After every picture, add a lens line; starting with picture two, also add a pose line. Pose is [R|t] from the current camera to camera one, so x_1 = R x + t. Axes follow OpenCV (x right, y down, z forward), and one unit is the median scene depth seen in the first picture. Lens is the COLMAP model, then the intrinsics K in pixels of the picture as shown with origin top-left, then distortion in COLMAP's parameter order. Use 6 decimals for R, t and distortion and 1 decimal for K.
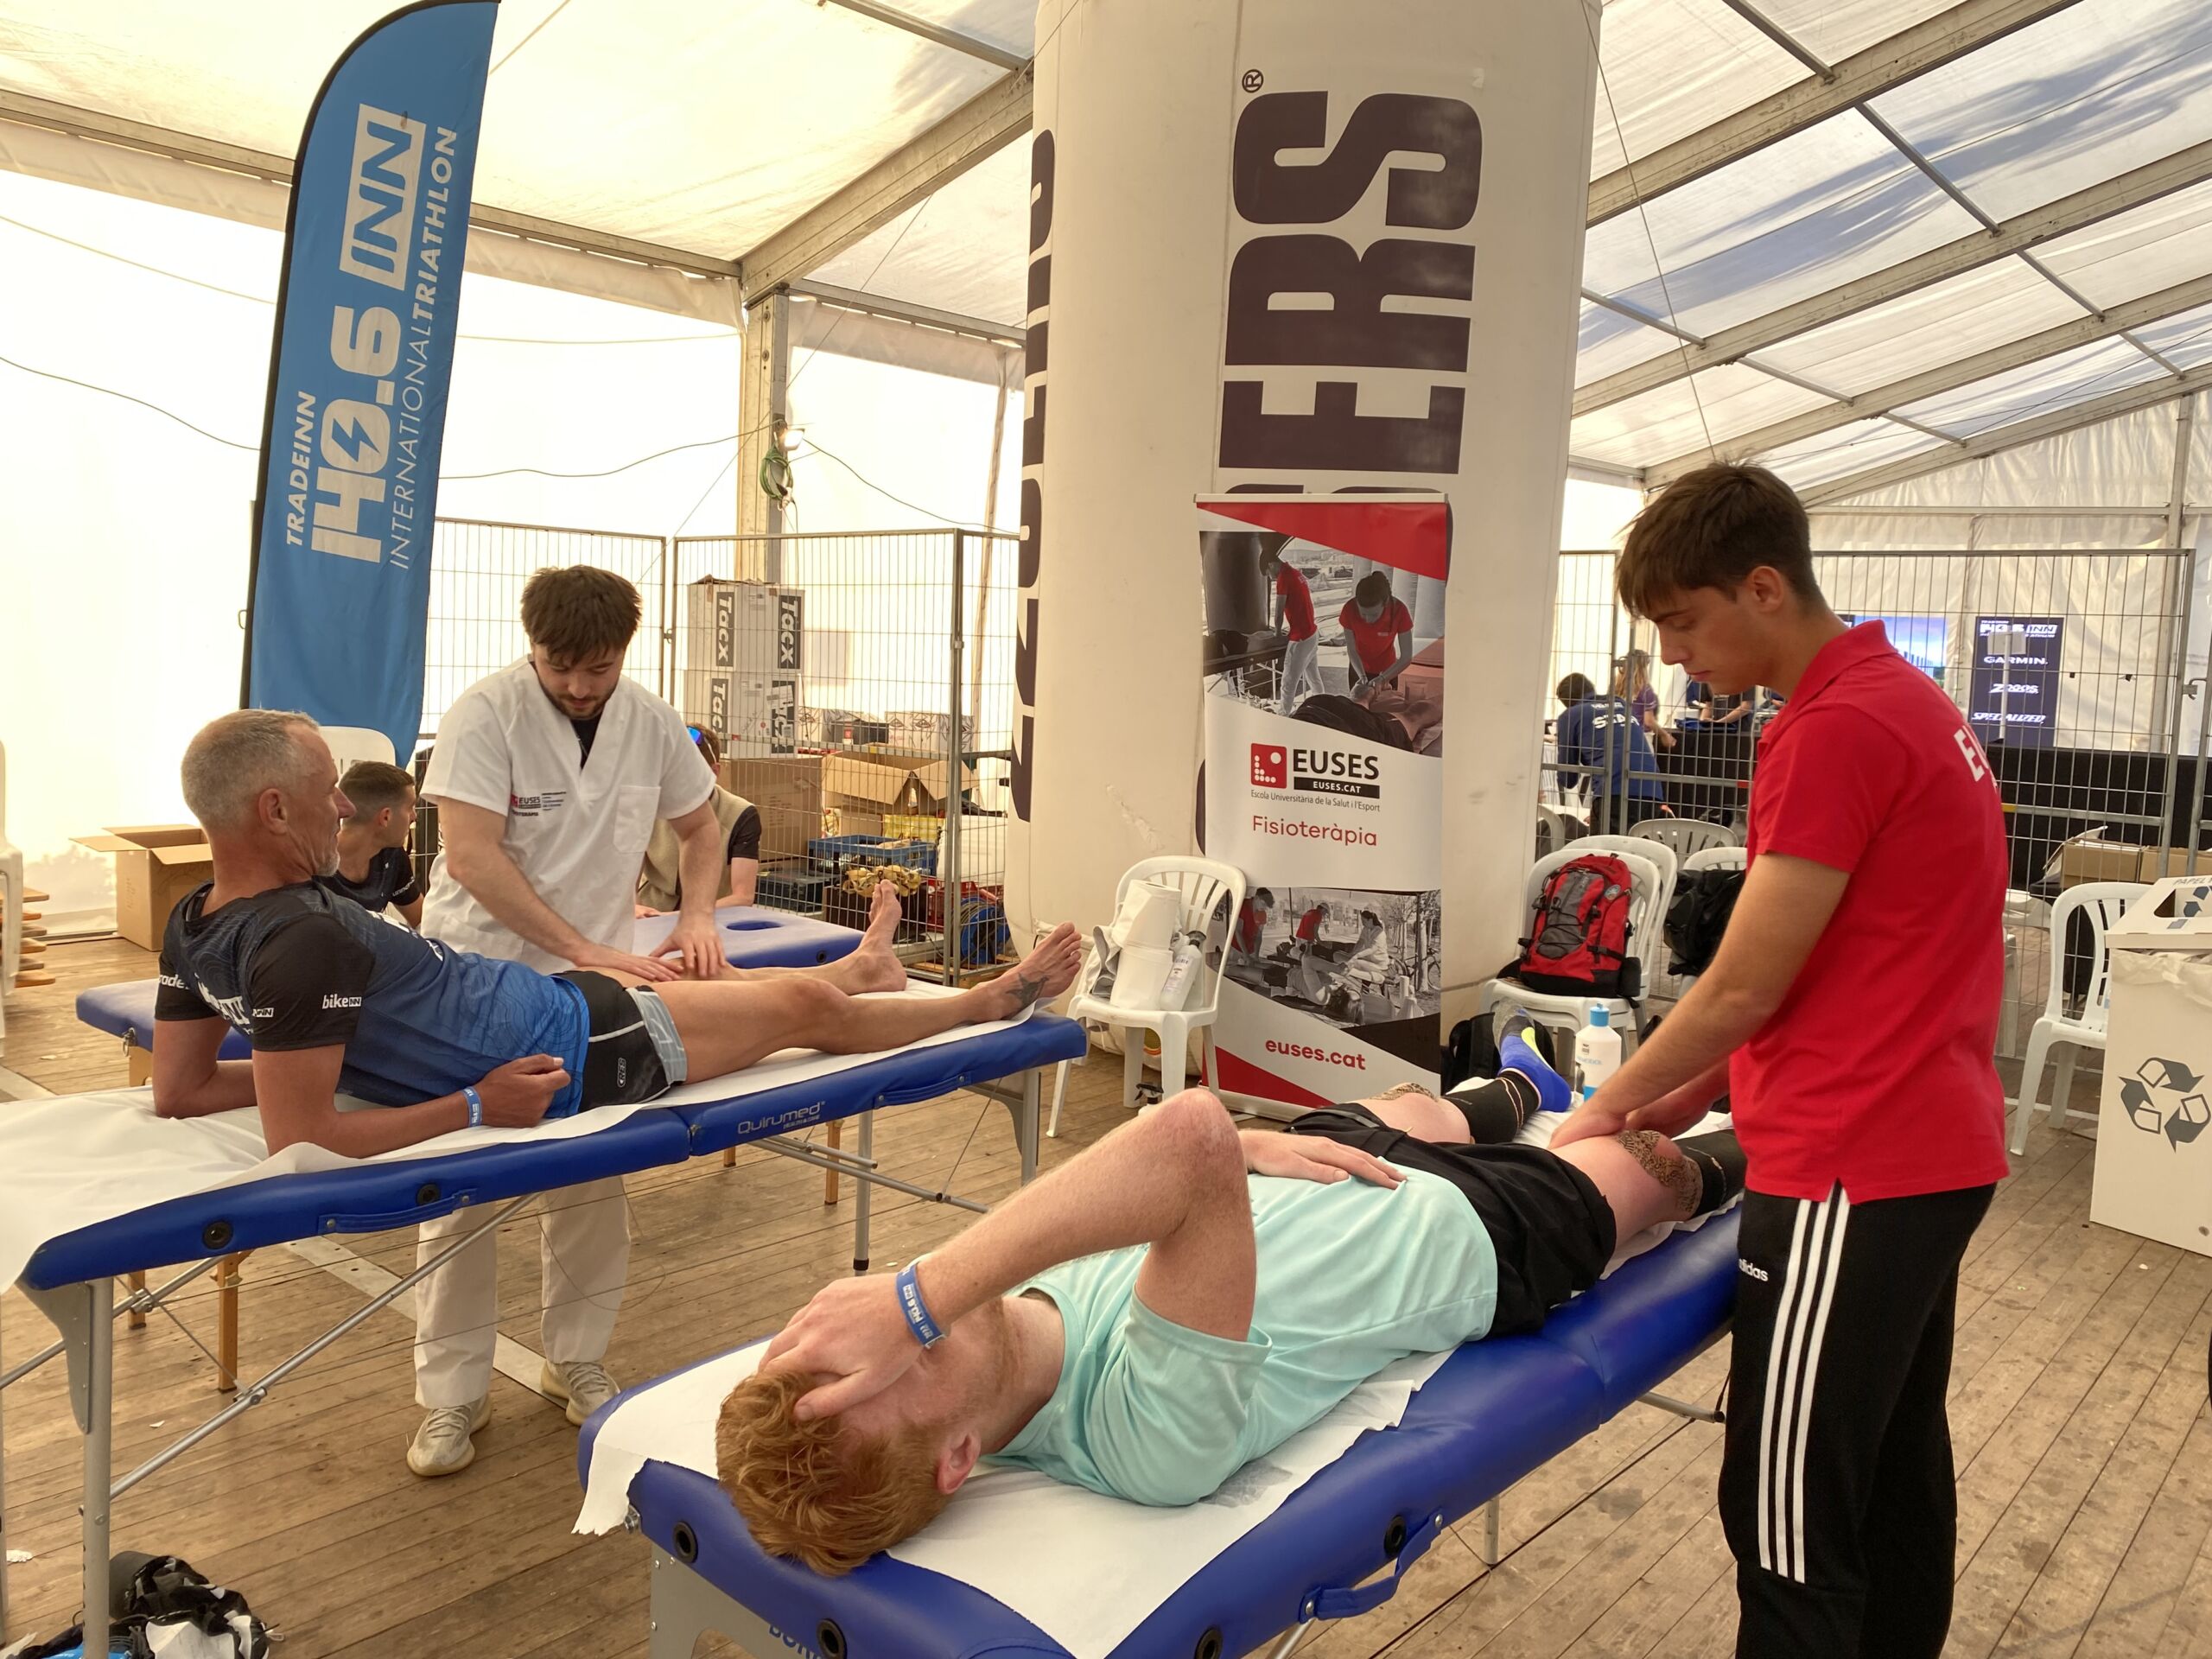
lens RADIAL K [[1696.4, 0, 1093.7], [0, 1696.4, 809.5], [0, 0, 1]] dist [0.070076, -0.103123]
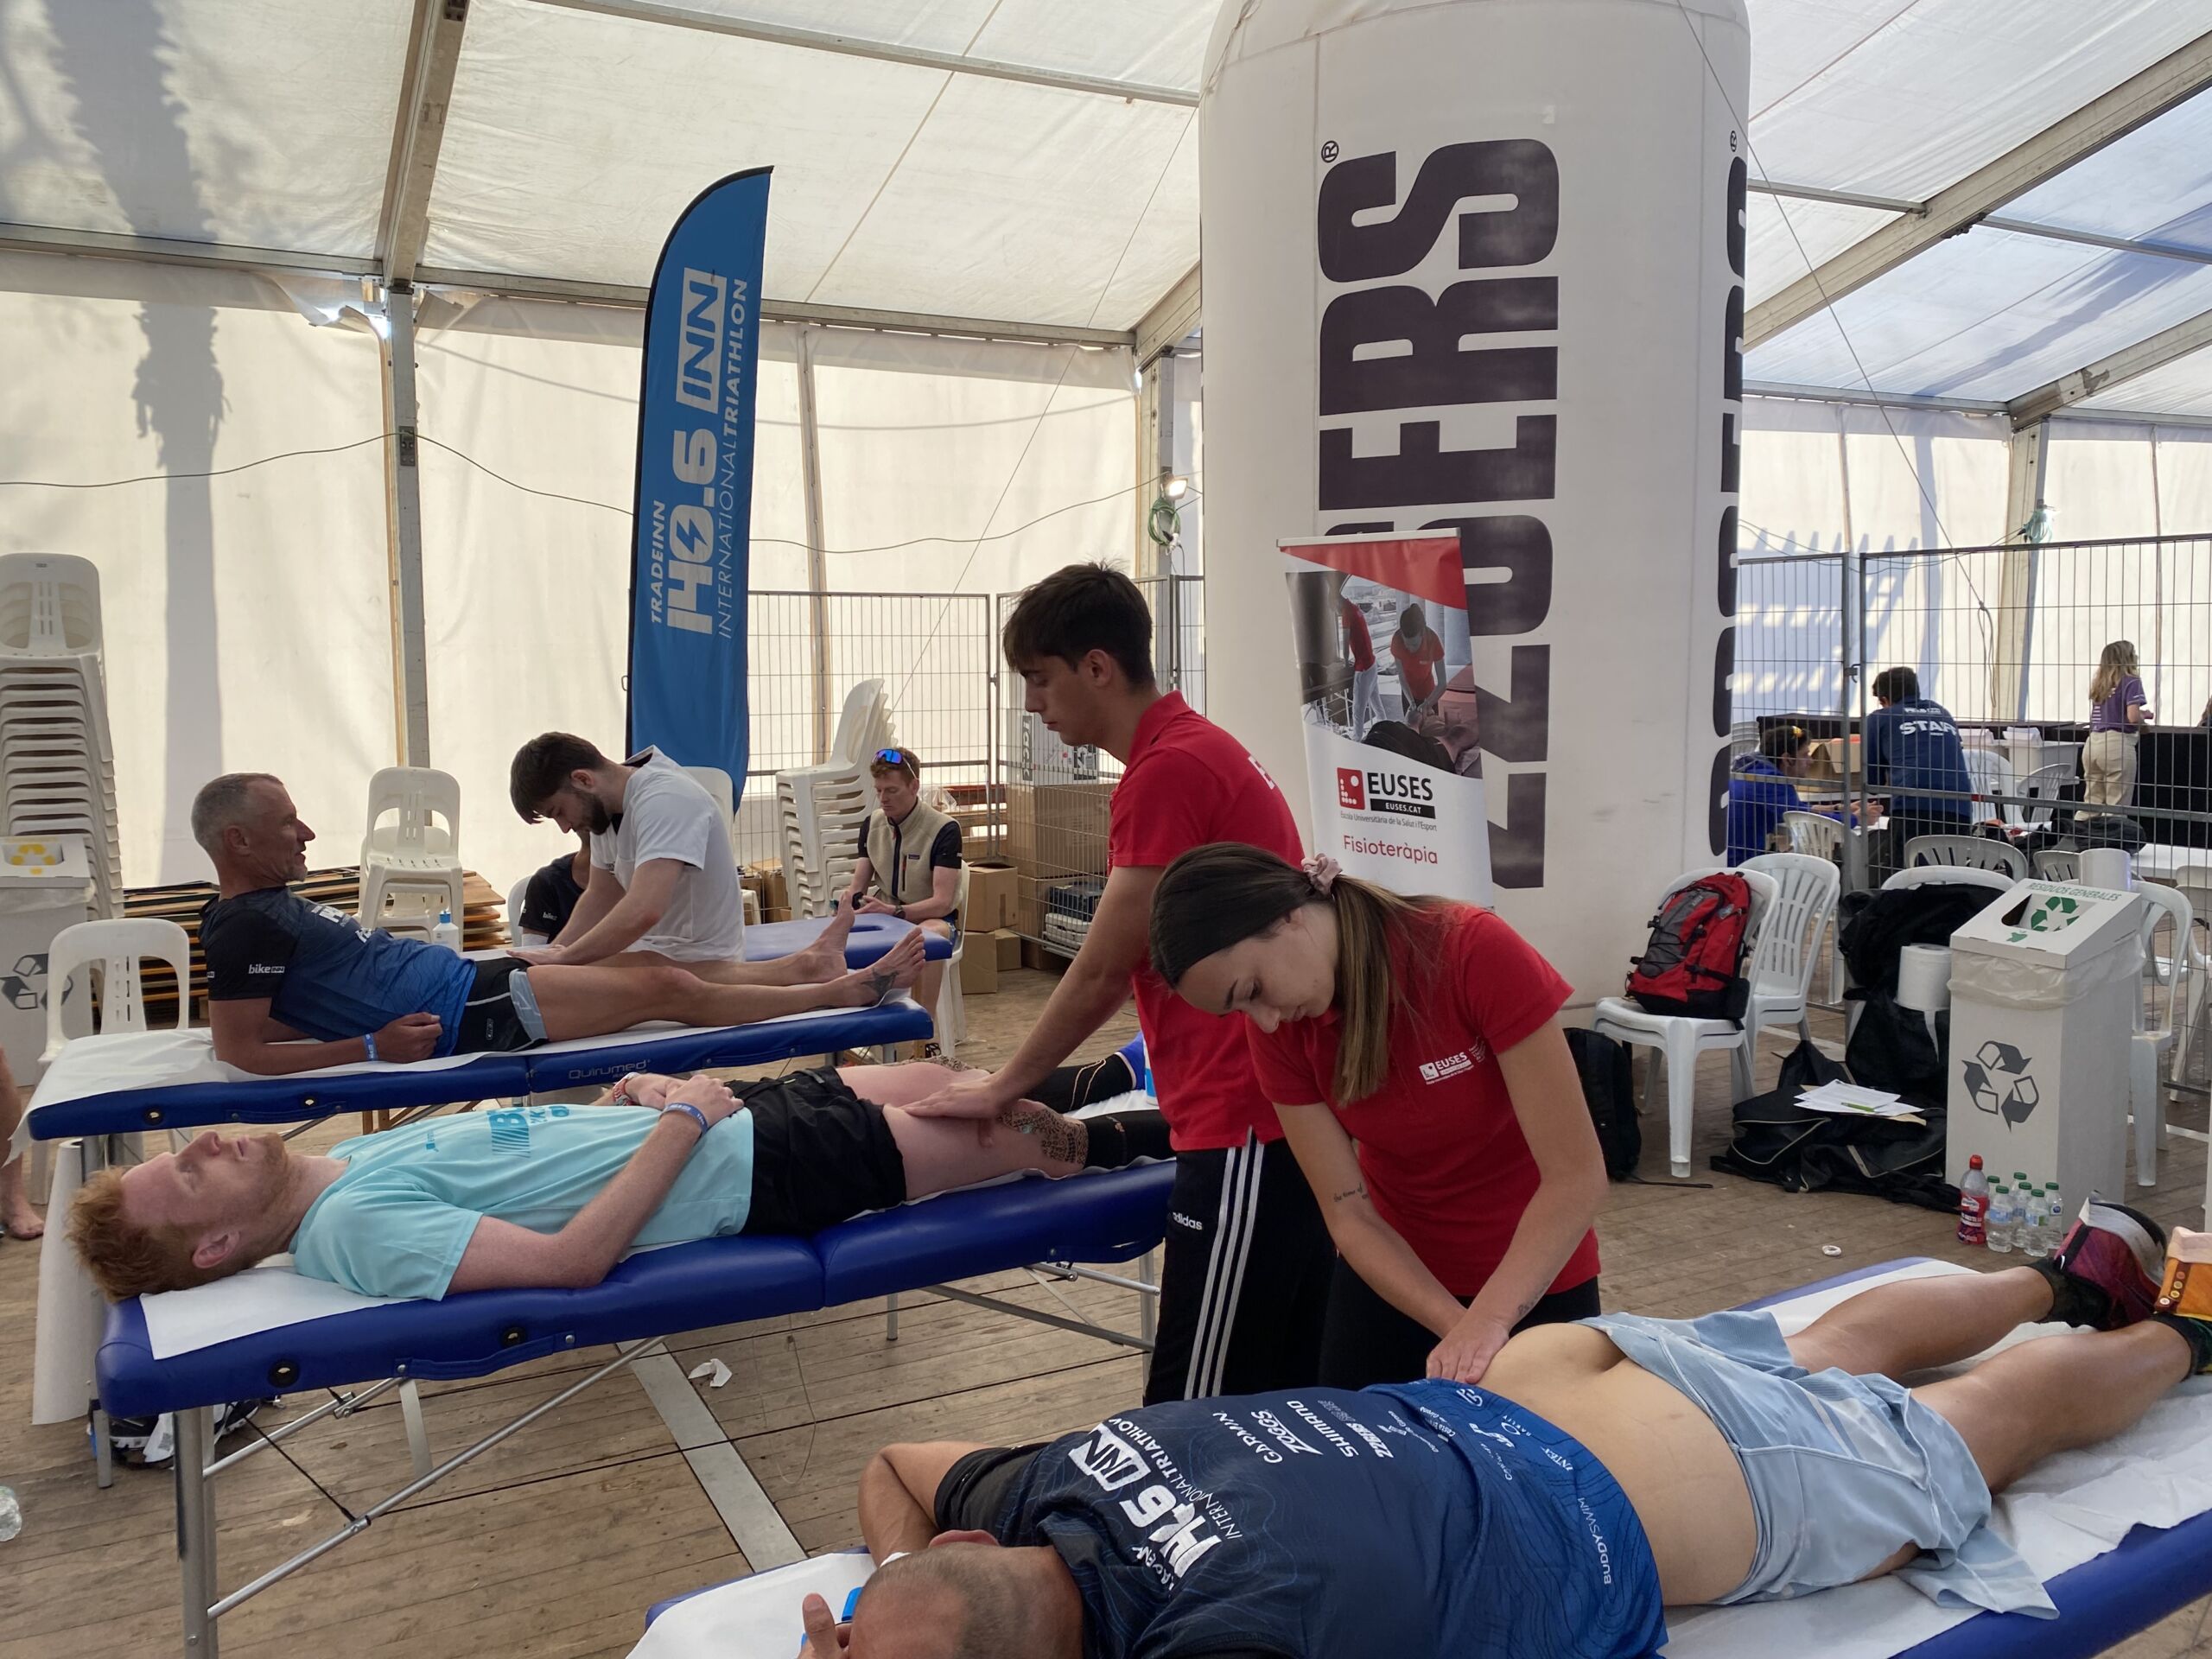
lens RADIAL K [[1696.4, 0, 1093.7], [0, 1696.4, 809.5], [0, 0, 1]] dist [0.070076, -0.103123]
pose [[0.930999, -0.010763, -0.364864, 0.334663], [0.006848, 0.999904, -0.012021, -0.000896], [0.364958, 0.008693, 0.930983, -0.048845]]
